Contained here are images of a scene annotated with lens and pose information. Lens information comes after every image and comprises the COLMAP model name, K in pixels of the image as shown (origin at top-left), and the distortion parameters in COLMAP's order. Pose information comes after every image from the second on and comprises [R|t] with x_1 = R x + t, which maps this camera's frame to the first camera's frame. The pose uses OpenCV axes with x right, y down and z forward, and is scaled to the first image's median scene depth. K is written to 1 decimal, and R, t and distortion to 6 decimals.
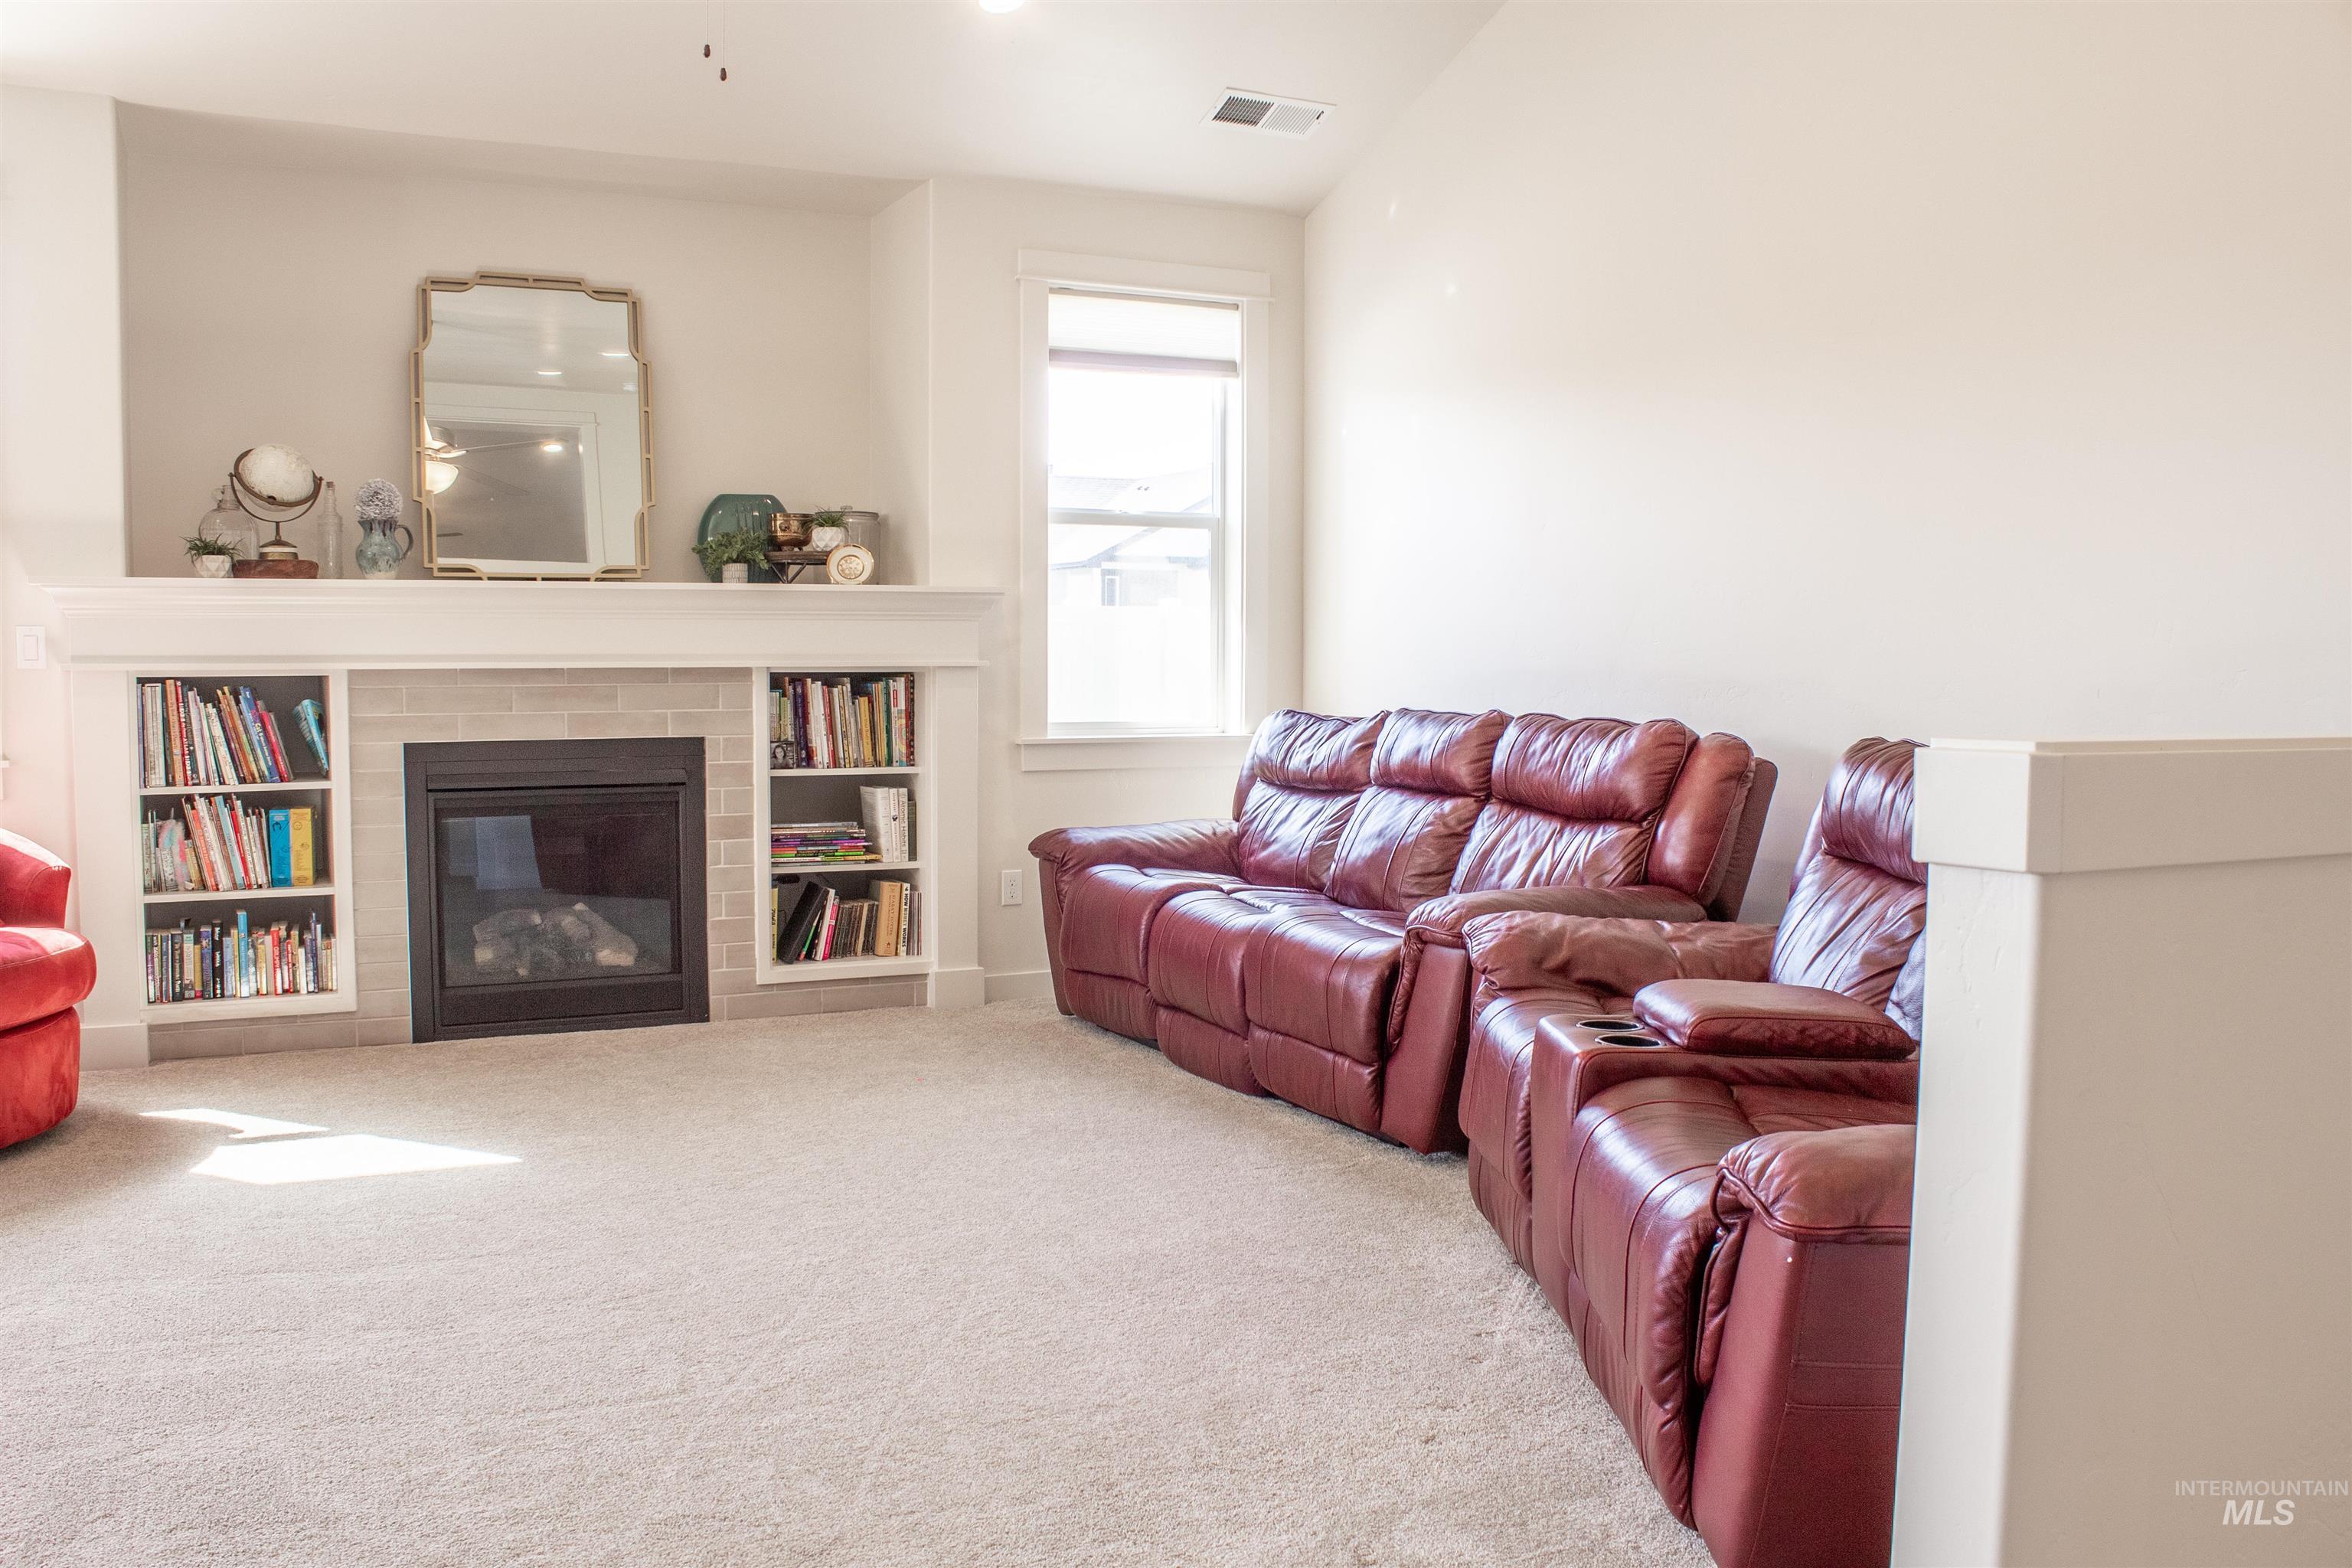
lens RADIAL K [[2029.3, 0, 1174.3], [0, 2029.3, 802.8], [0, 0, 1]] dist [-0.157749, 0.133762]
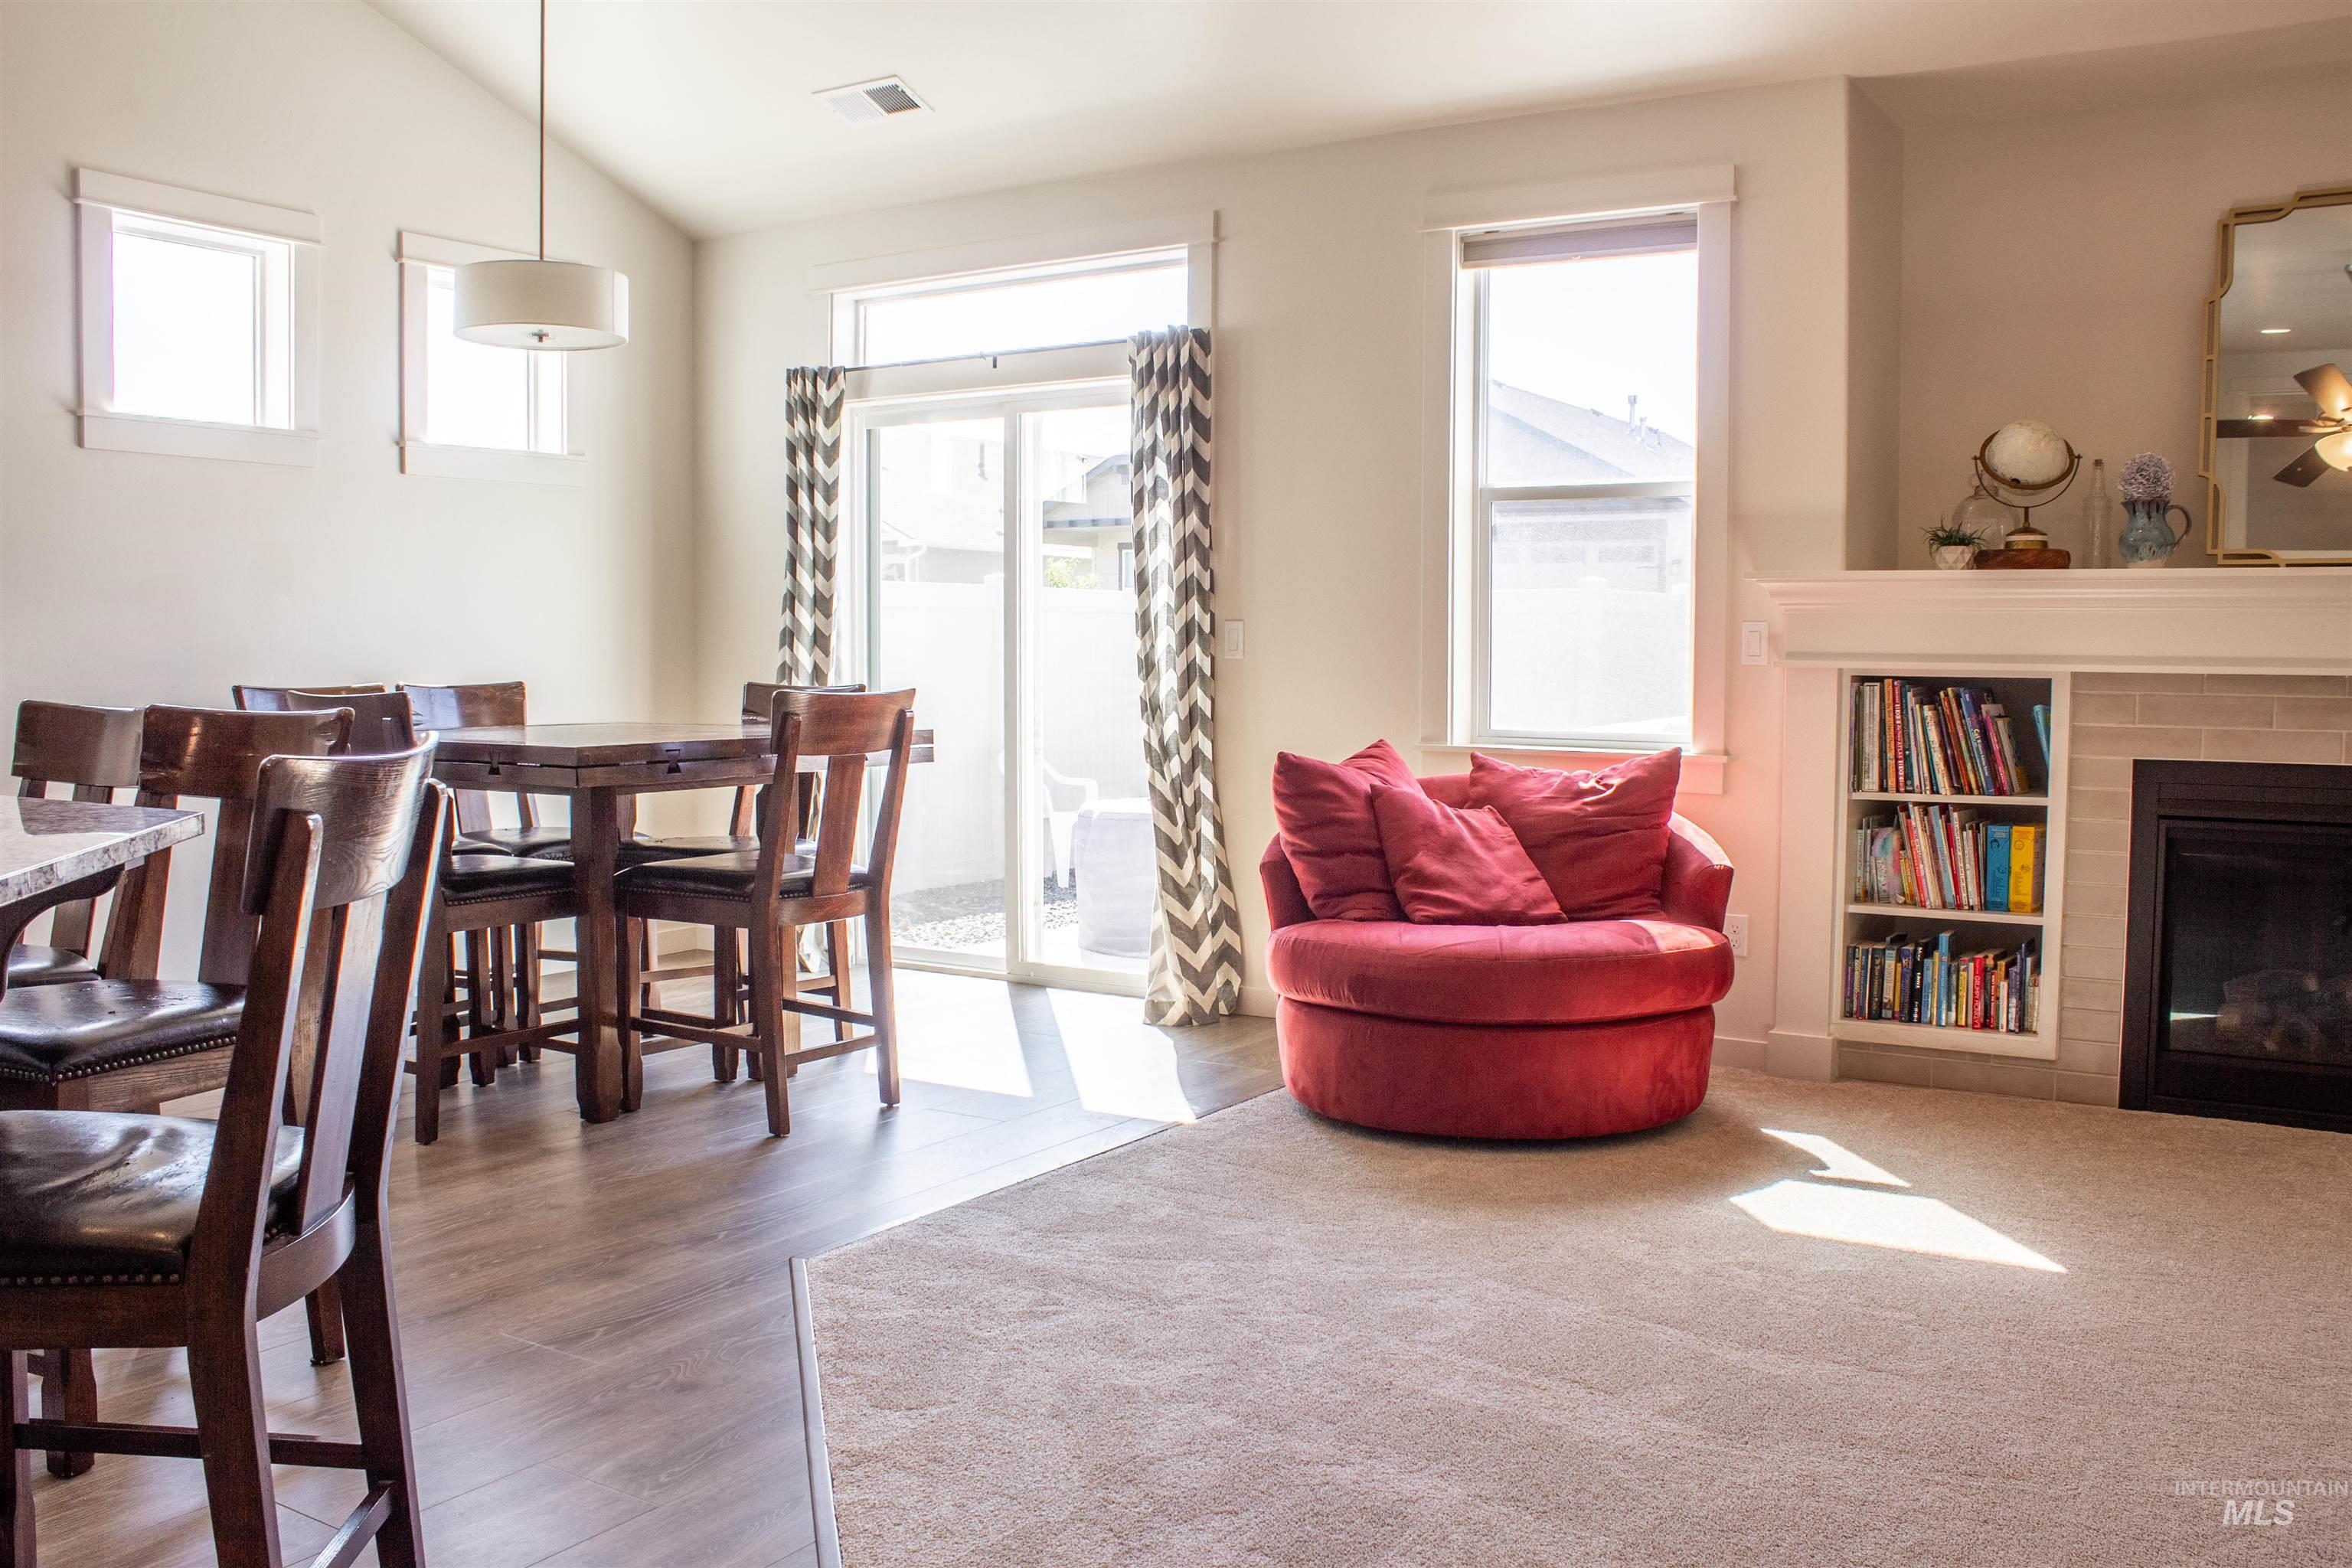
lens RADIAL K [[2066.8, 0, 1118.0], [0, 2066.8, 794.9], [0, 0, 1]] dist [-0.177972, 0.157403]
pose [[0.503952, 0.061508, -0.861539, 0.125224], [-0.066730, 0.997253, 0.032164, -0.012350], [0.861150, 0.041281, 0.506671, 0.175569]]
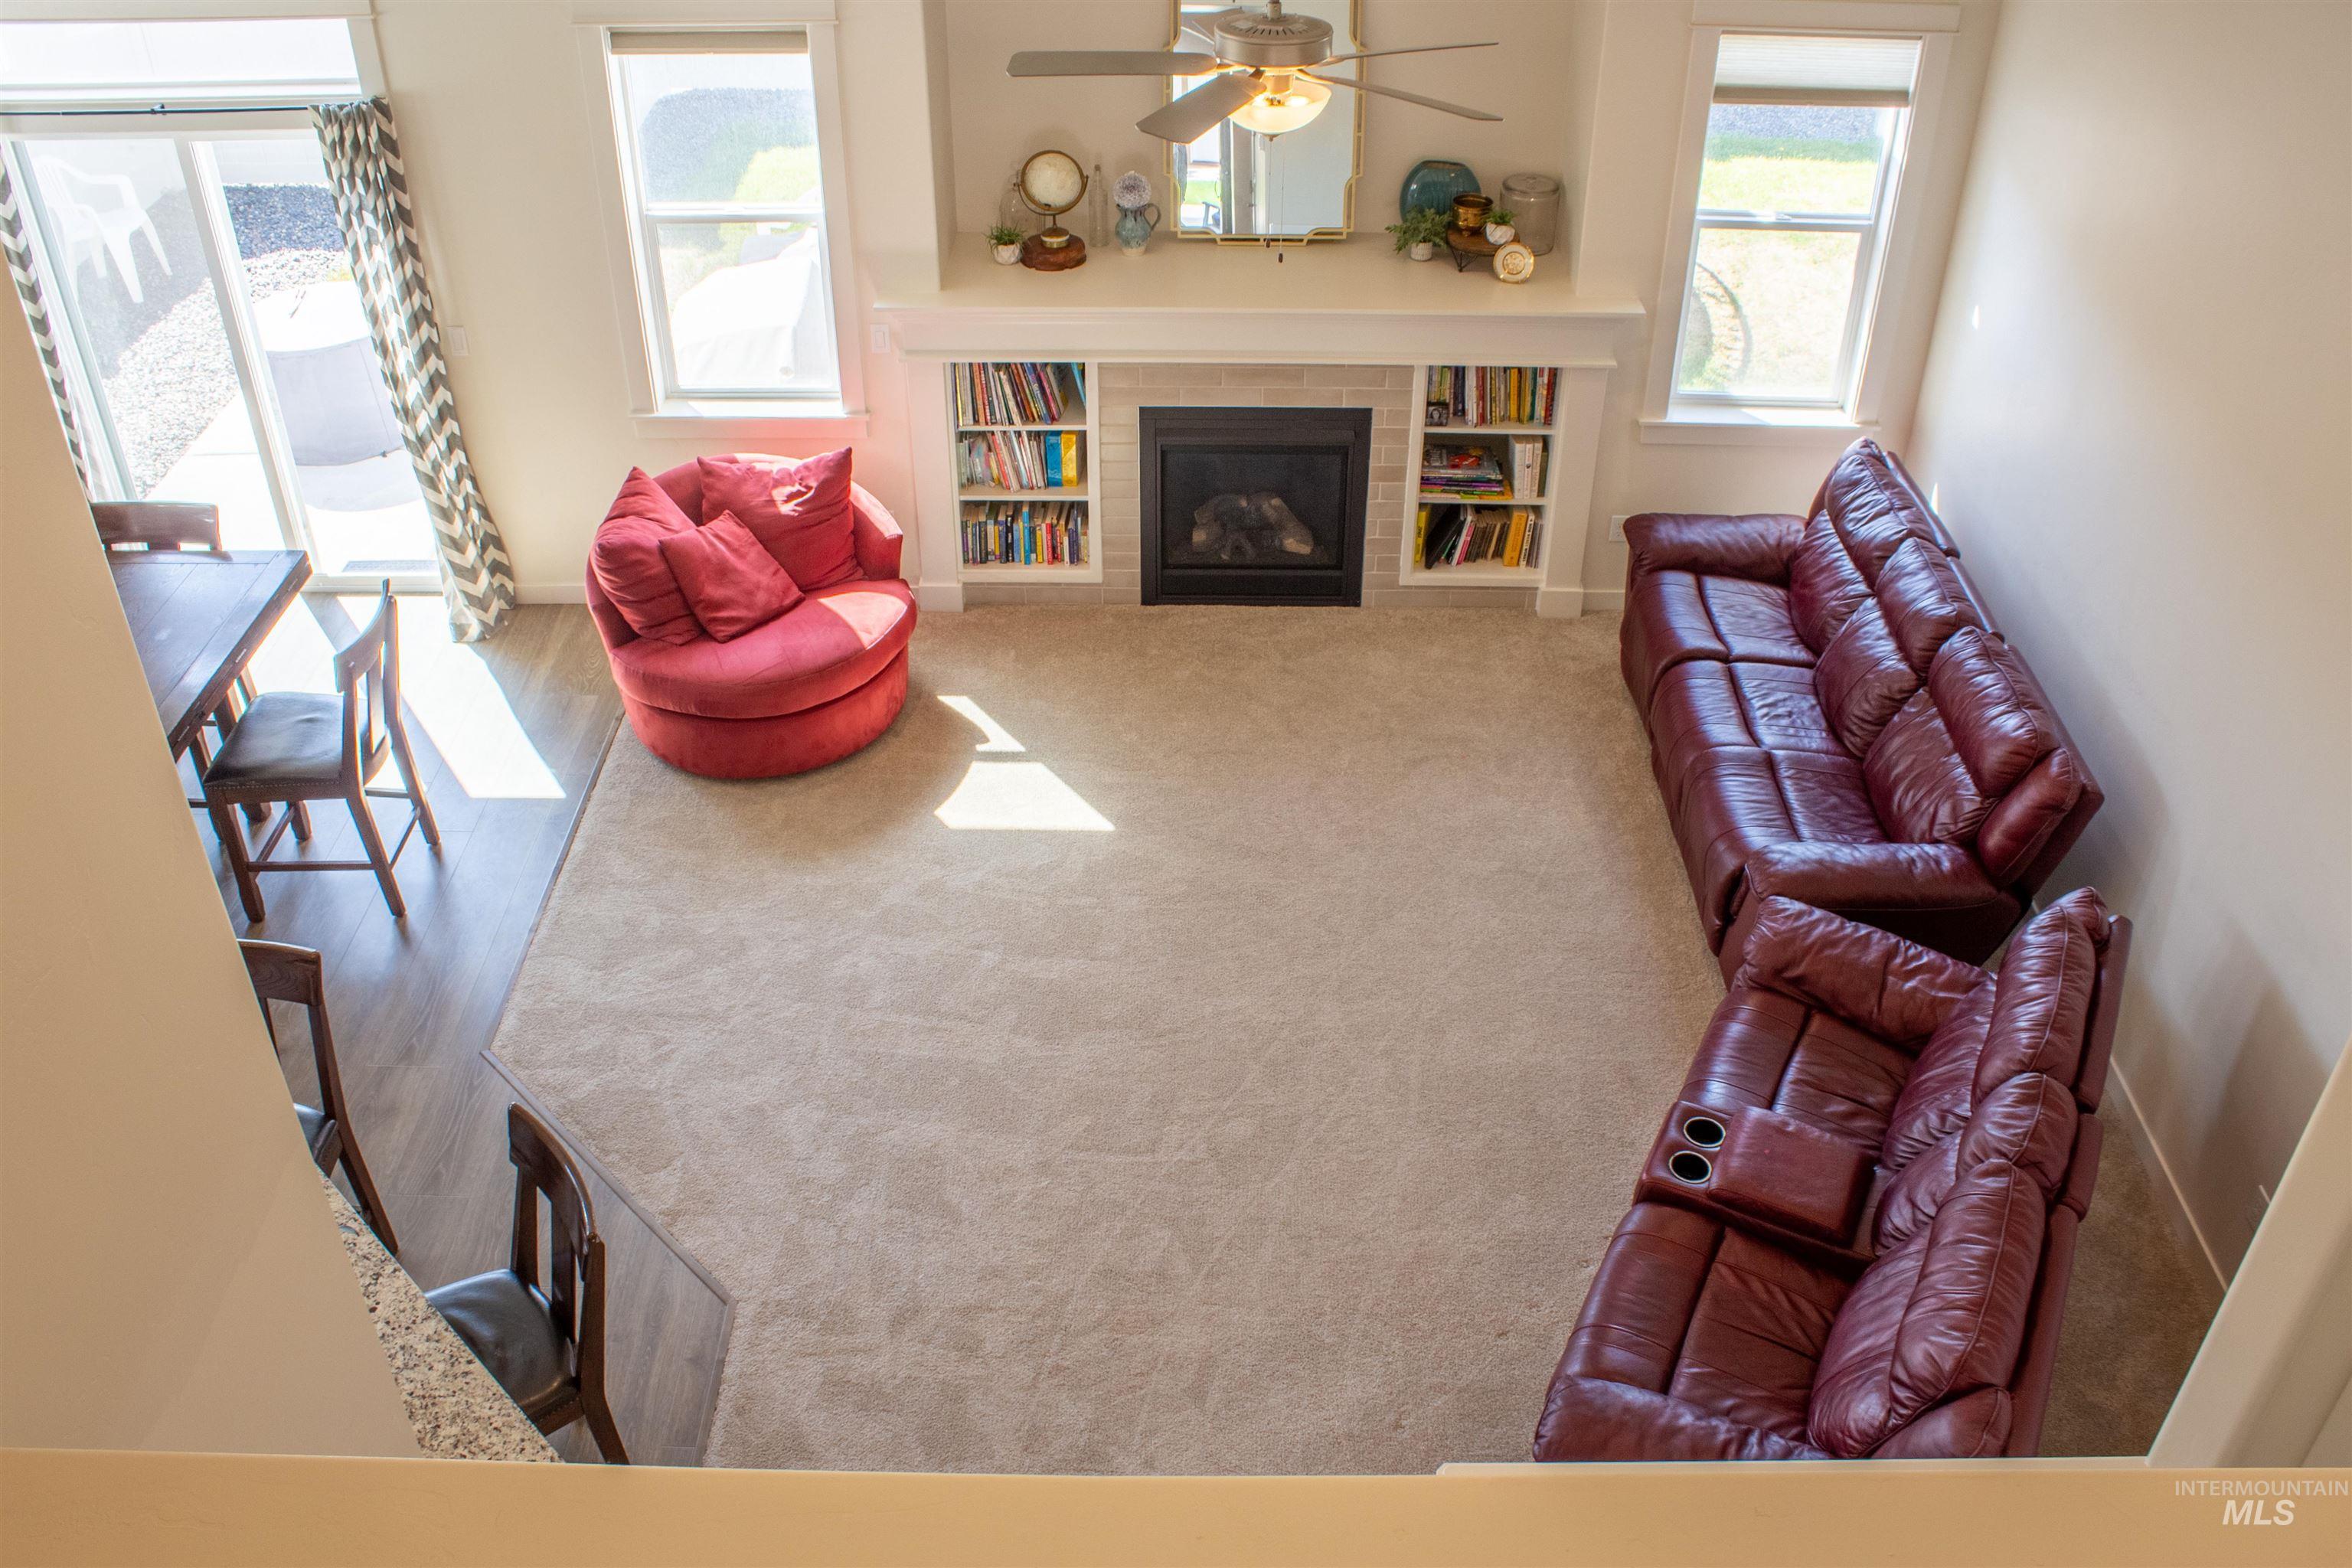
lens RADIAL K [[2108.2, 0, 1177.3], [0, 2108.2, 888.0], [0, 0, 1]] dist [-0.171239, 0.150535]
pose [[0.891132, 0.278697, -0.358068, 0.206998], [-0.033007, 0.826864, 0.561432, -0.512093], [0.452543, -0.488491, 0.746044, -0.168456]]
